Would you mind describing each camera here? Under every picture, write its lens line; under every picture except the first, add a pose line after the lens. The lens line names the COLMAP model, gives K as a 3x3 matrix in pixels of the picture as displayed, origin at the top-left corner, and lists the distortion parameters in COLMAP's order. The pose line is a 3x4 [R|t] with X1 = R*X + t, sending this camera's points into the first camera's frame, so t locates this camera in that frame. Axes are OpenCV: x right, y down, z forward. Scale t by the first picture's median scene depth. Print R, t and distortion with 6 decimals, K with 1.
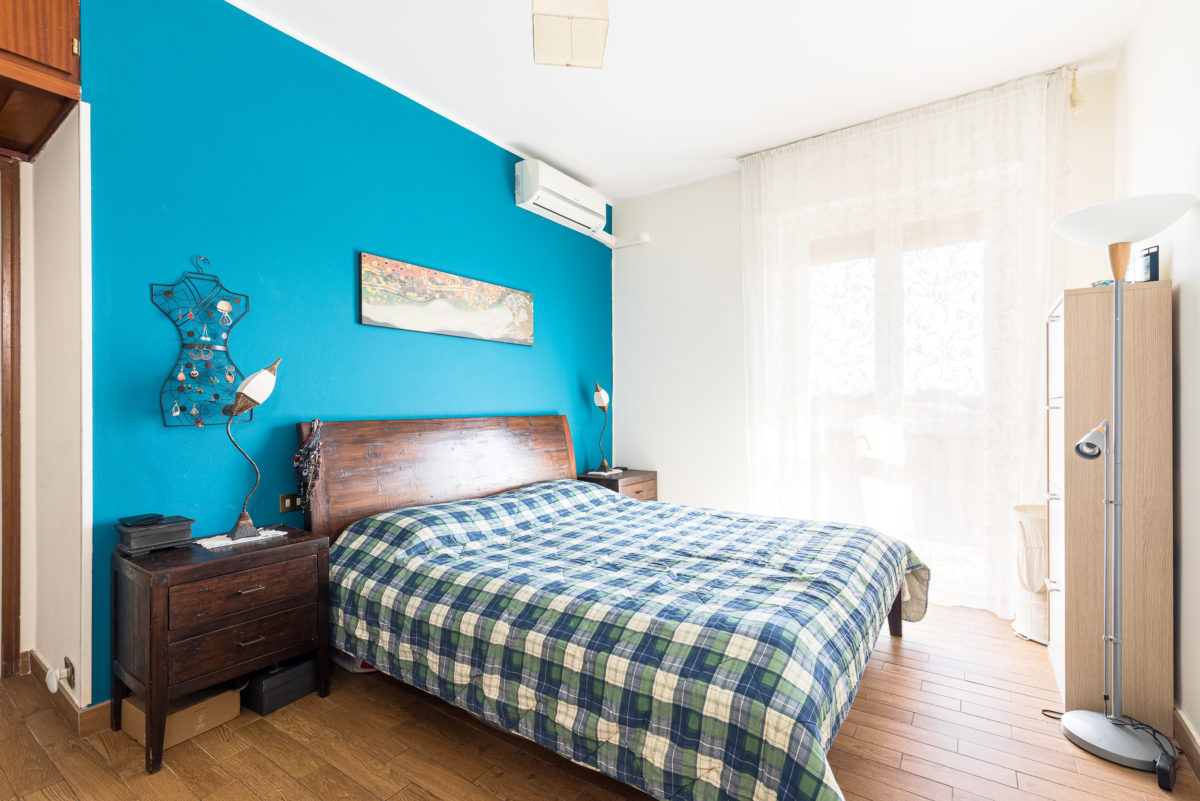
lens RADIAL K [[557.3, 0, 600.0], [0, 557.3, 400.5], [0, 0, 1]] dist [0.013231, -0.000142]
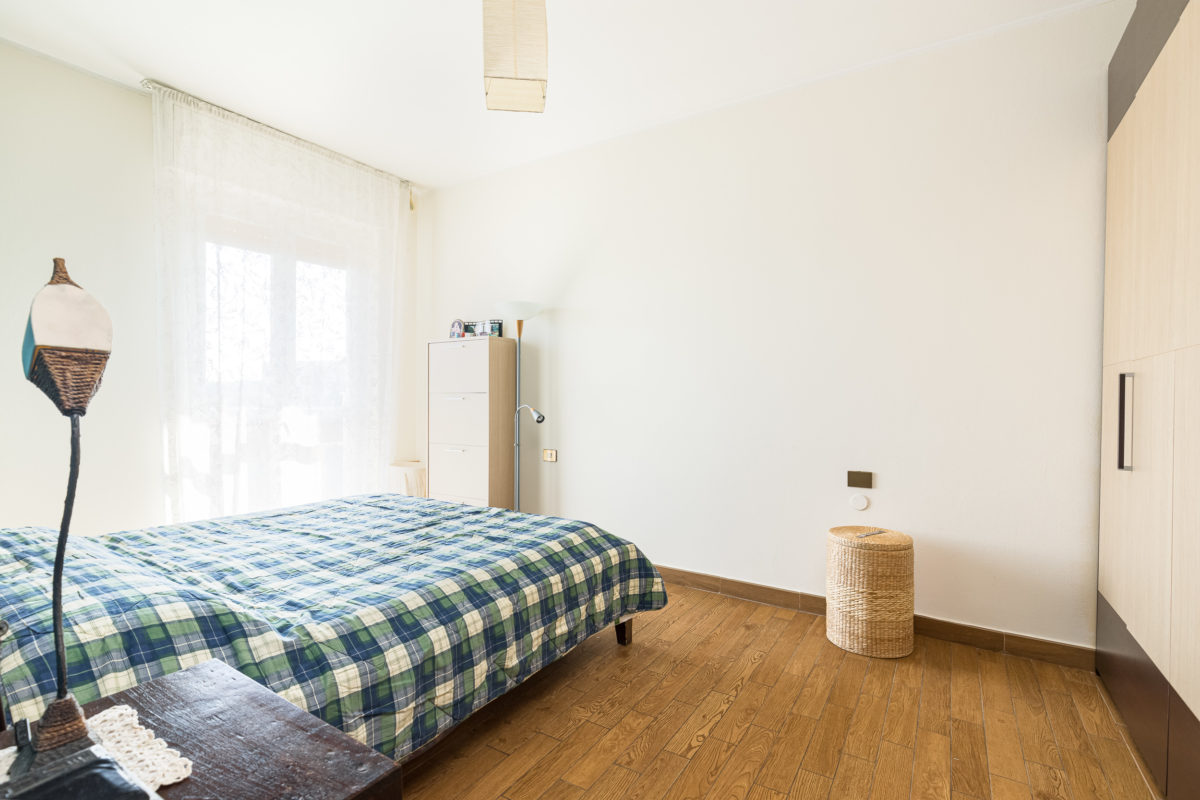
lens RADIAL K [[574.6, 0, 600.0], [0, 574.6, 400.0], [0, 0, 1]] dist [-0.000783, -0.000628]
pose [[-0.059393, -0.001980, 0.998233, -0.803228], [-0.011934, 0.999928, 0.001273, 0.008728], [-0.998163, -0.011837, -0.059412, 0.553348]]
